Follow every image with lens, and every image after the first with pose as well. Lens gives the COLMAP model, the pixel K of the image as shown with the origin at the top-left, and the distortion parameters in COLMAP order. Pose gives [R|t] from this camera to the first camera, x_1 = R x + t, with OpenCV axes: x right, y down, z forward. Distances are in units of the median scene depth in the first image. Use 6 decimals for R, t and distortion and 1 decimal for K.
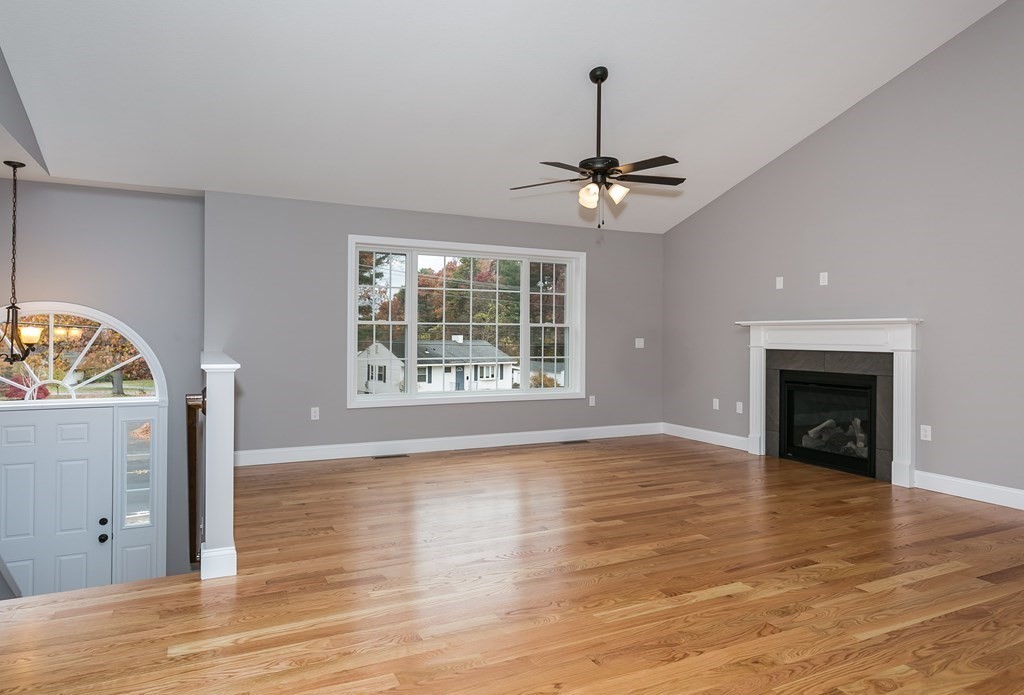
lens RADIAL K [[586.8, 0, 461.4], [0, 586.8, 338.4], [0, 0, 1]] dist [-0.003985, -0.001499]
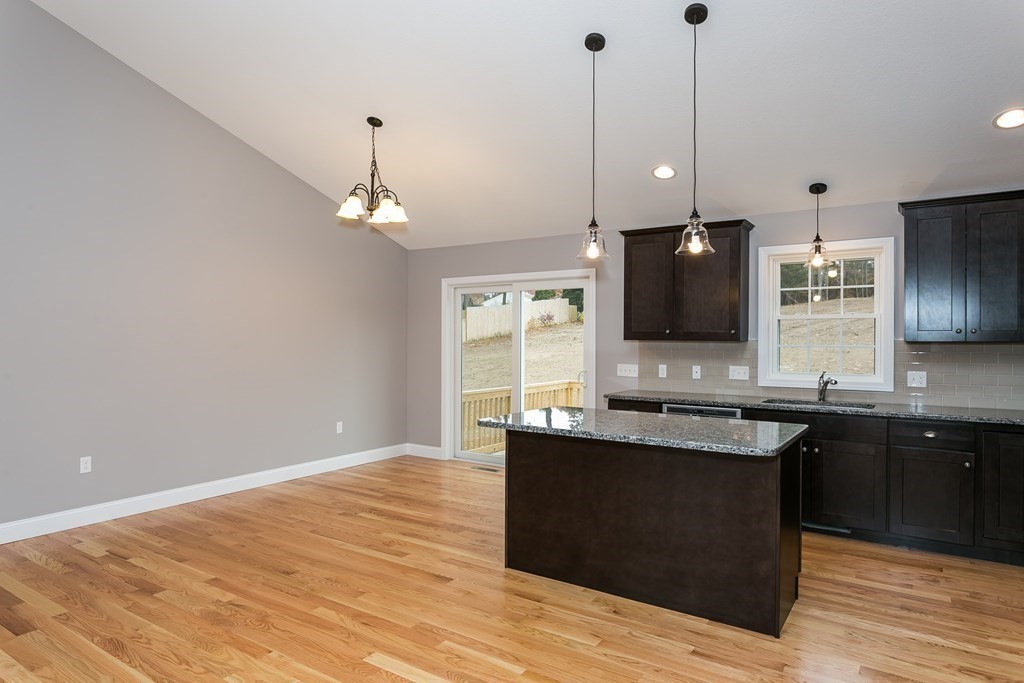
lens RADIAL K [[604.9, 0, 525.9], [0, 604.9, 343.5], [0, 0, 1]] dist [0.000097, 0.000174]
pose [[-0.558597, -0.012588, 0.829344, -0.390331], [-0.003839, 0.999913, 0.012591, -0.085792], [-0.829430, 0.003850, -0.558597, 0.806581]]
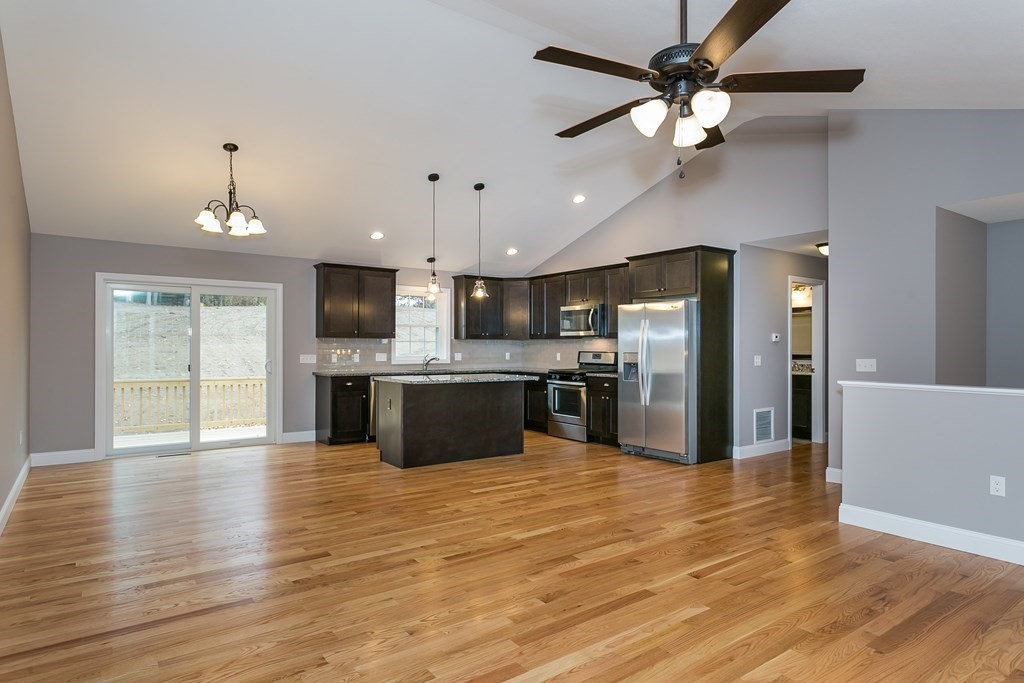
lens RADIAL K [[564.5, 0, 495.4], [0, 564.5, 345.5], [0, 0, 1]] dist [0.005091, 0.003756]
pose [[-0.978411, -0.005645, -0.206593, 0.742698], [-0.005531, 0.999984, -0.001131, -0.038690], [0.206596, 0.000036, -0.978426, 2.120617]]
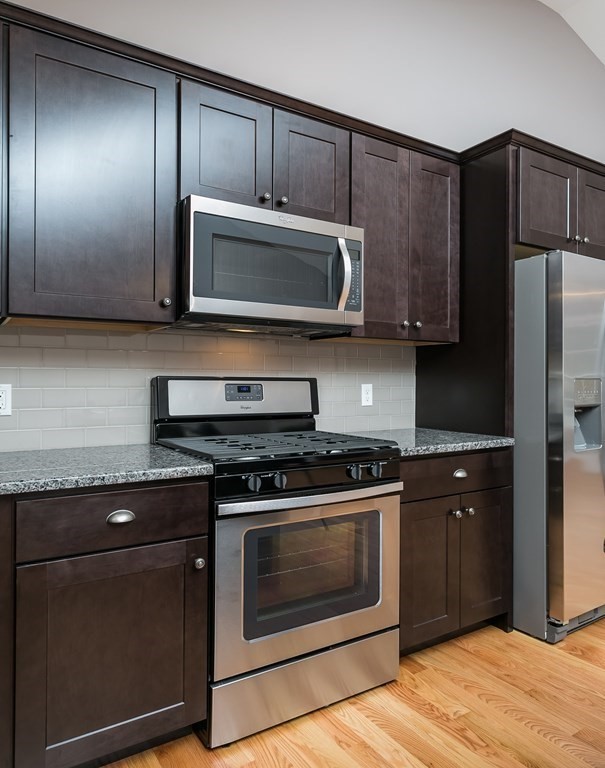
lens RADIAL K [[549.0, 0, 329.1], [0, 549.0, 374.5], [0, 0, 1]] dist [-0.012078, 0.004457]
pose [[0.201026, -0.013864, -0.979488, 0.535339], [-0.006158, 0.999862, -0.015416, -0.007690], [0.979567, 0.009130, 0.200913, -0.479070]]
